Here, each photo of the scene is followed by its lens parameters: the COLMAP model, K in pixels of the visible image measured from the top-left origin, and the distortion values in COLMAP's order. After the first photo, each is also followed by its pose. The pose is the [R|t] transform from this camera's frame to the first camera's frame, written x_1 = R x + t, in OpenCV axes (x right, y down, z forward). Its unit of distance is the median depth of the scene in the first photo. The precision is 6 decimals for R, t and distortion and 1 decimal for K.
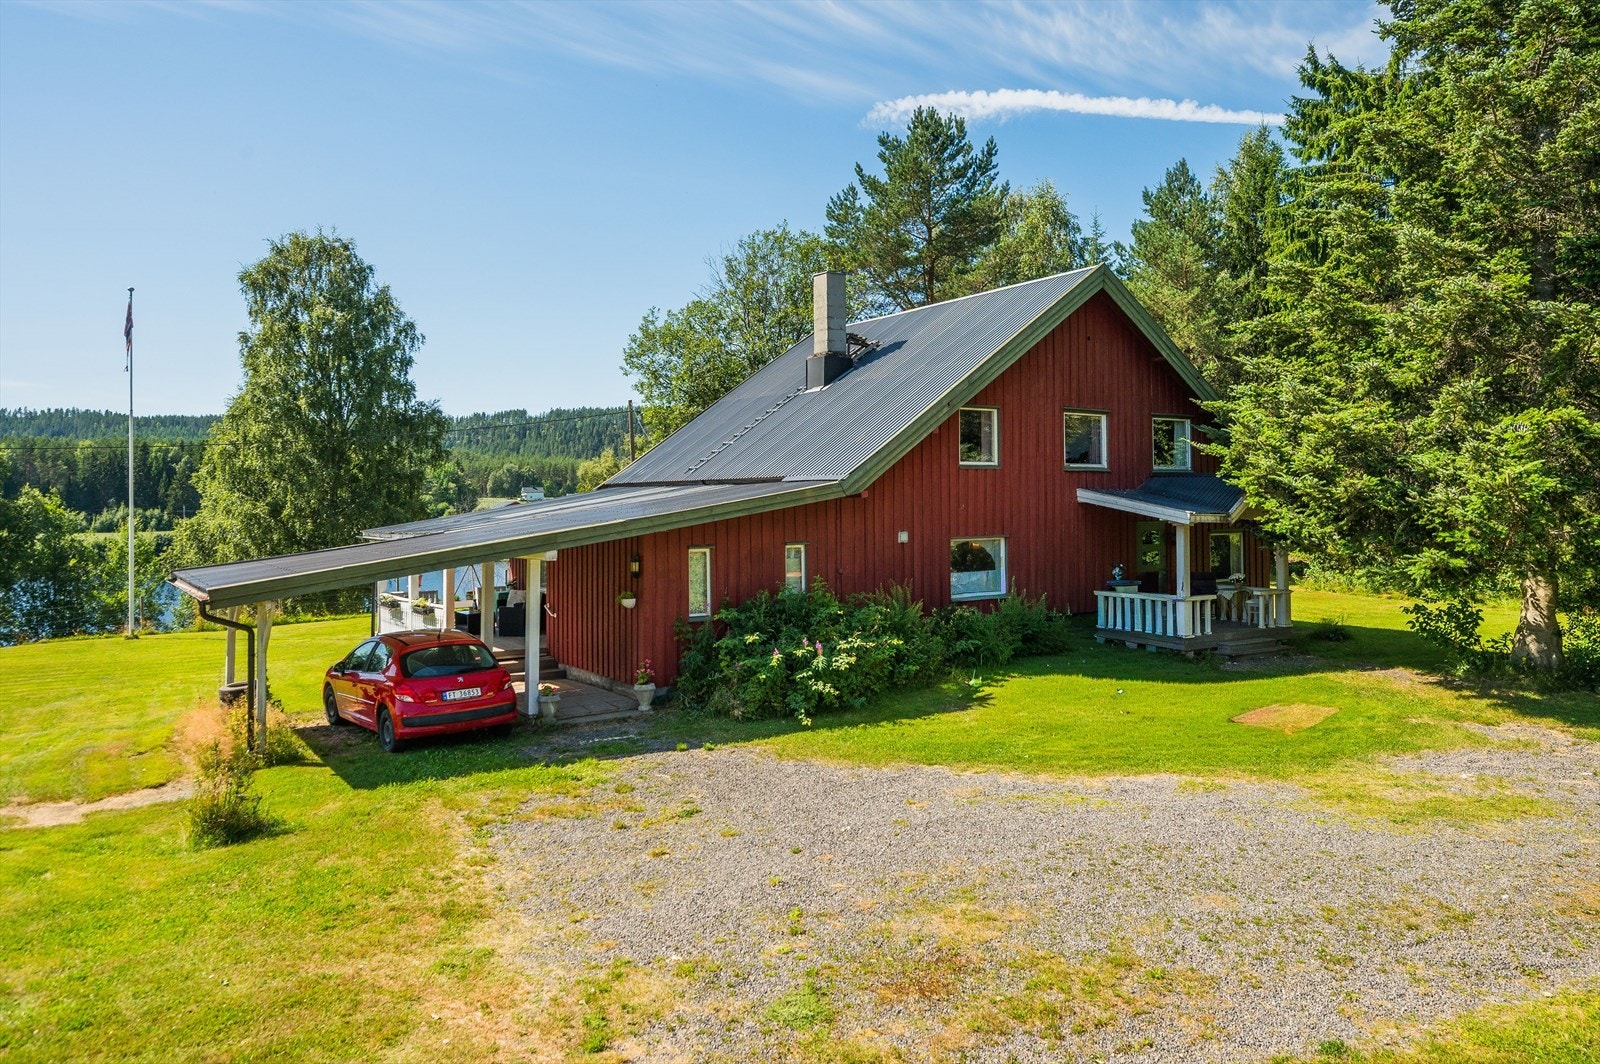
lens RADIAL K [[1152.4, 0, 800.7], [0, 1152.4, 488.3], [0, 0, 1]] dist [0.034986, -0.001213]
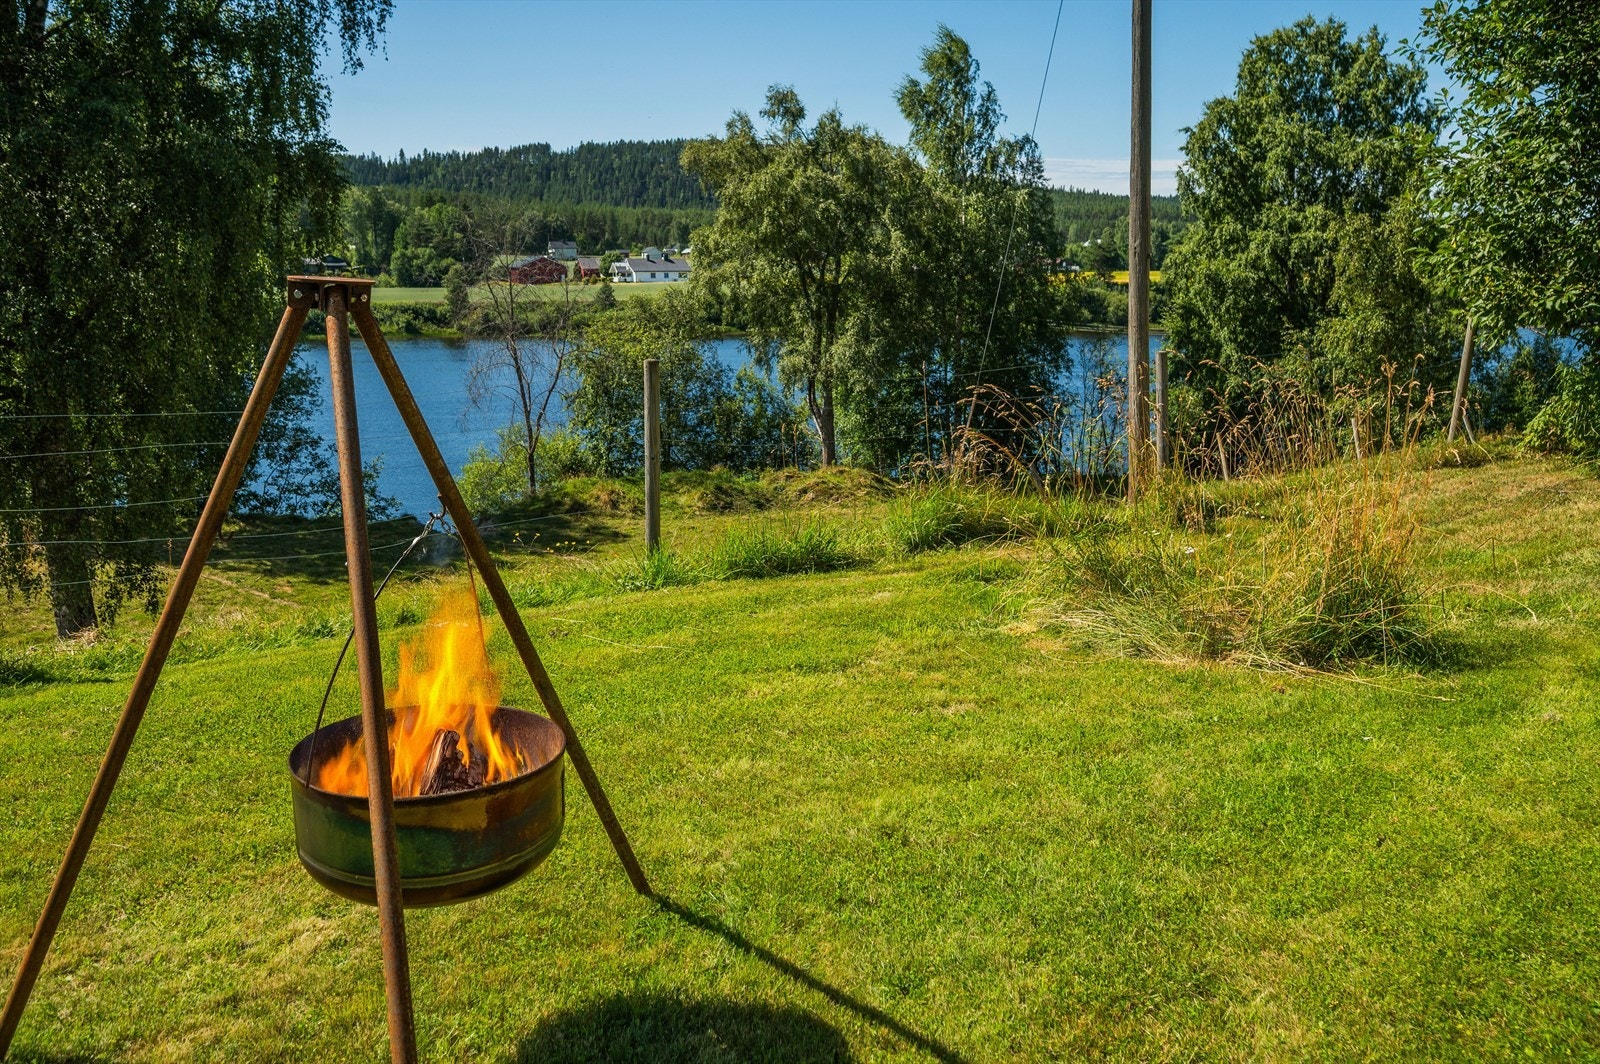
lens RADIAL K [[1421.6, 0, 800.0], [0, 1421.6, 532.0], [0, 0, 1]] dist [0.003941, -0.002301]
pose [[0.997957, 0.018015, -0.061289, -0.016413], [-0.005748, 0.980845, 0.194705, 0.004711], [0.063623, -0.193955, 0.978945, 0.059817]]
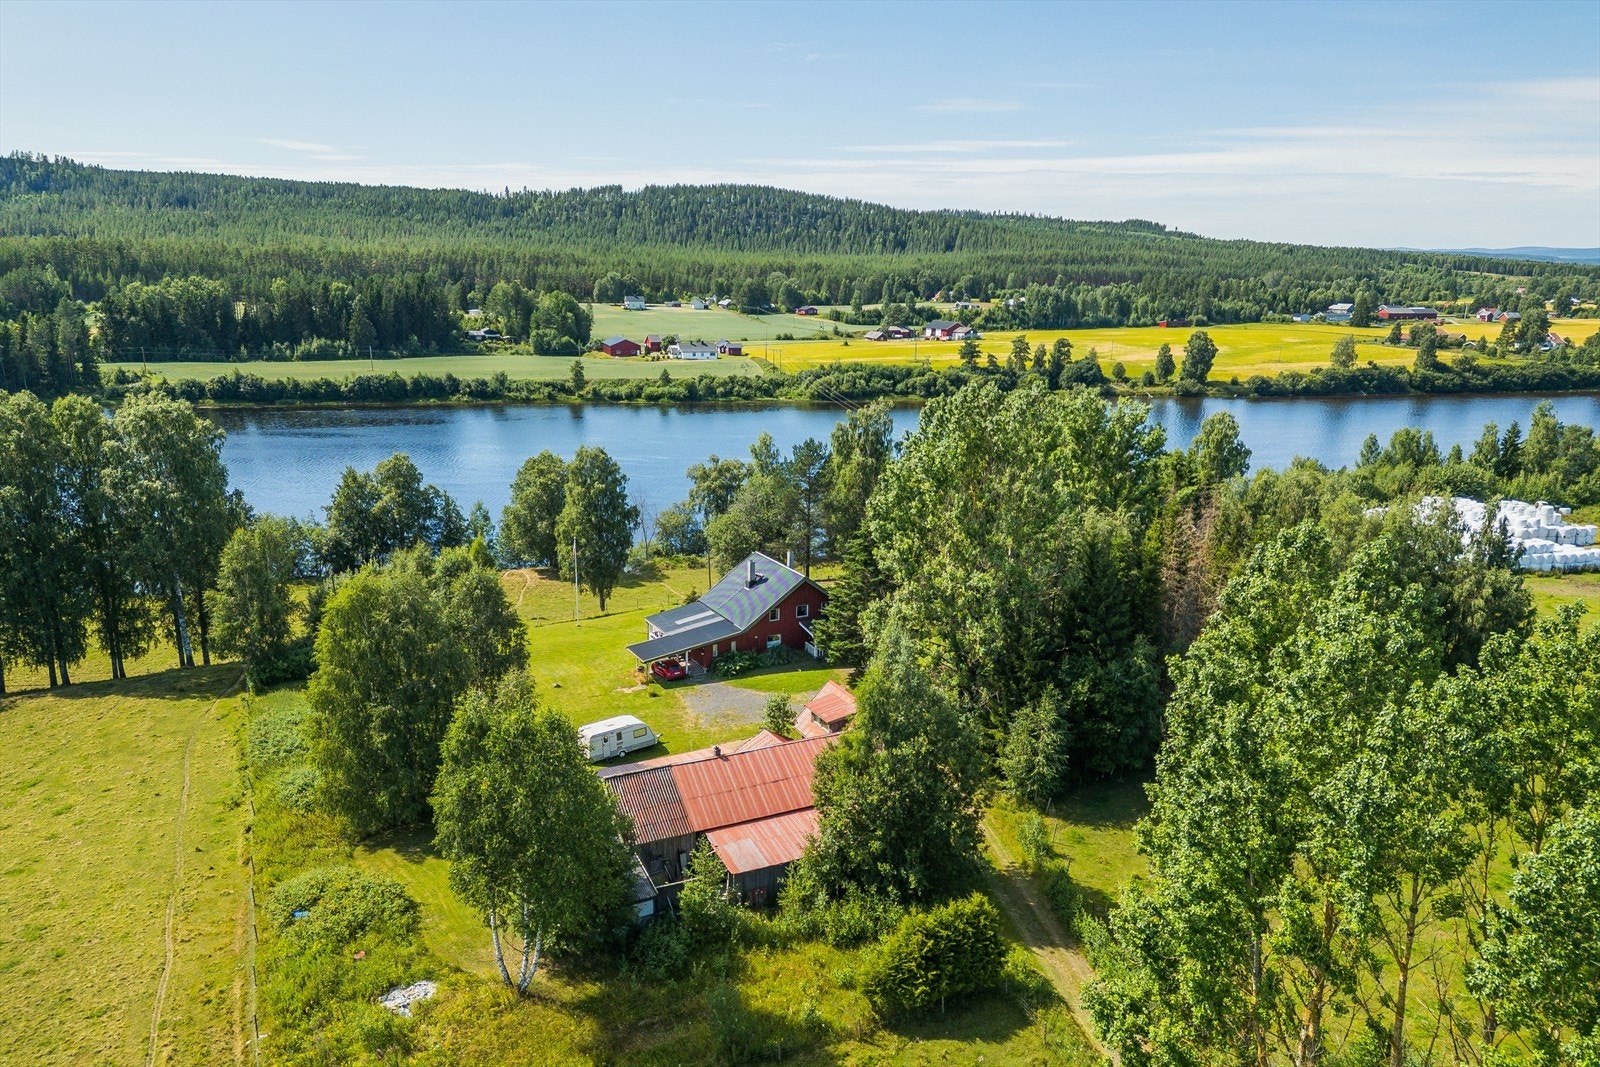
lens RADIAL K [[1141.9, 0, 800.0], [0, 1141.9, 553.8], [0, 0, 1]] dist [0.108840, -0.115973]
pose [[0.996287, 0.041994, -0.075163, 0.025430], [-0.021493, 0.966655, 0.255178, -0.063274], [0.083372, -0.252615, 0.963968, -0.148164]]
